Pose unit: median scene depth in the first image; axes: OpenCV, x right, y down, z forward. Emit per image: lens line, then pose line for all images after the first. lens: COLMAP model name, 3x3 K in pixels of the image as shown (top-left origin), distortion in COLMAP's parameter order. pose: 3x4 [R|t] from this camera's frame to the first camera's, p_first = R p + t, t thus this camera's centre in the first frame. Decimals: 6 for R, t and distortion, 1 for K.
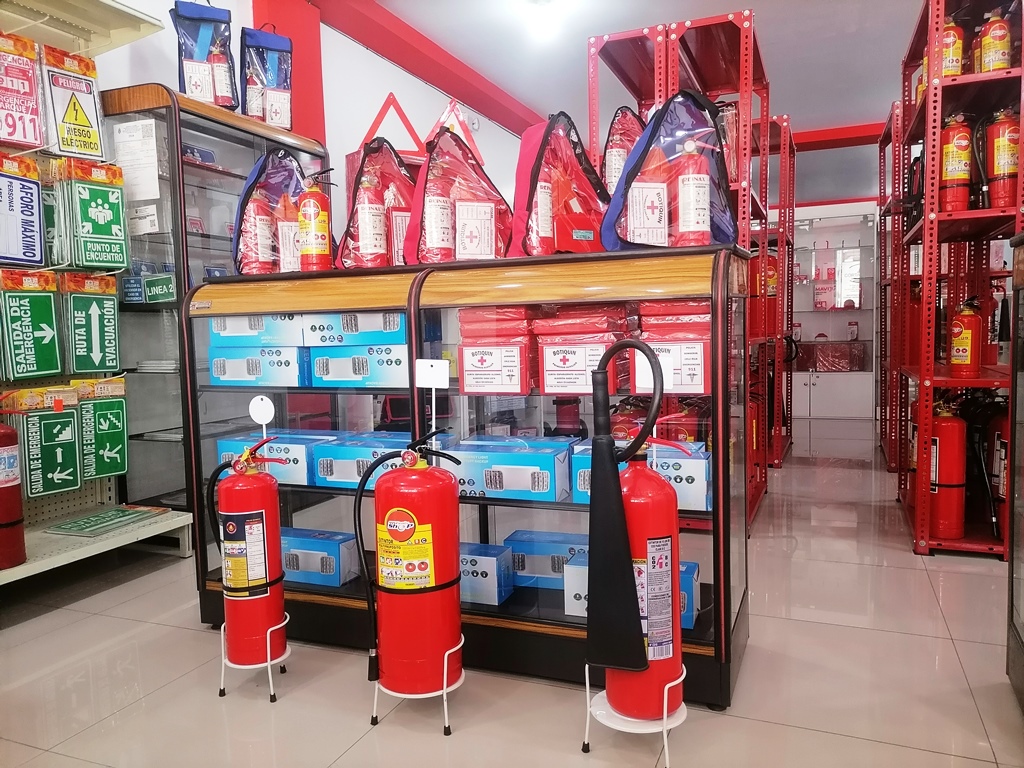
lens RADIAL K [[770.6, 0, 511.0], [0, 770.6, 383.1], [0, 0, 1]] dist [0.025361, -0.000674]
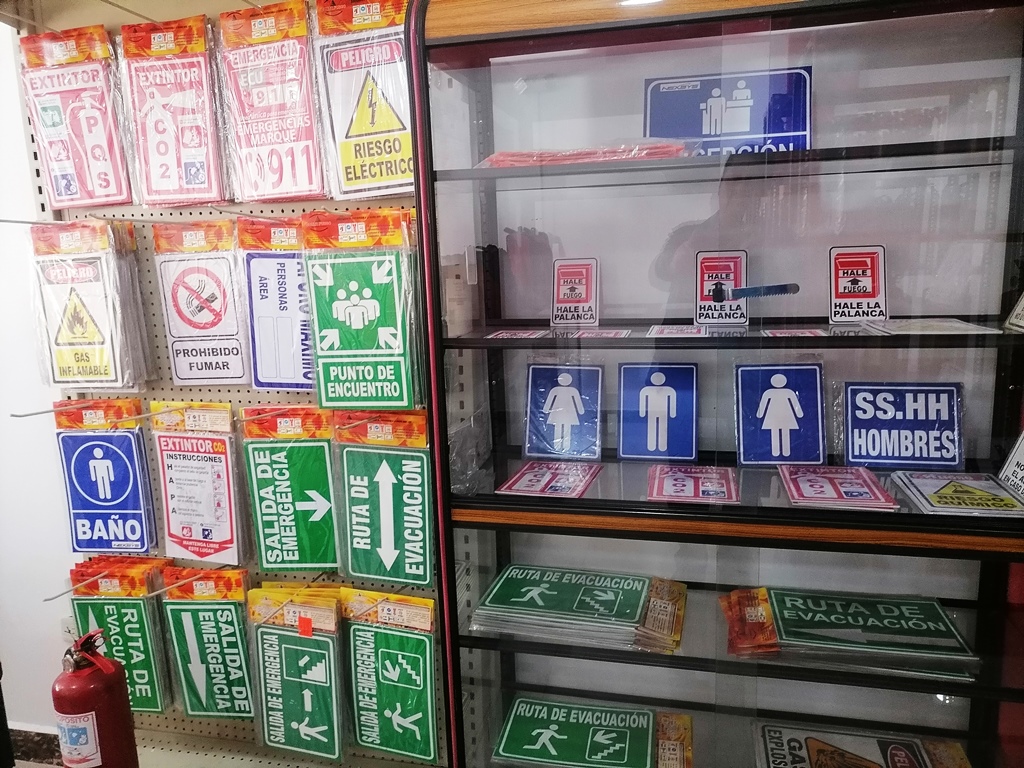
lens RADIAL K [[753.8, 0, 509.6], [0, 753.8, 384.9], [0, 0, 1]] dist [0.027939, -0.000390]
pose [[0.147229, 0.193232, -0.970044, -0.014544], [-0.043552, 0.981047, 0.188813, -0.272122], [0.988143, 0.014448, 0.152854, 1.040178]]
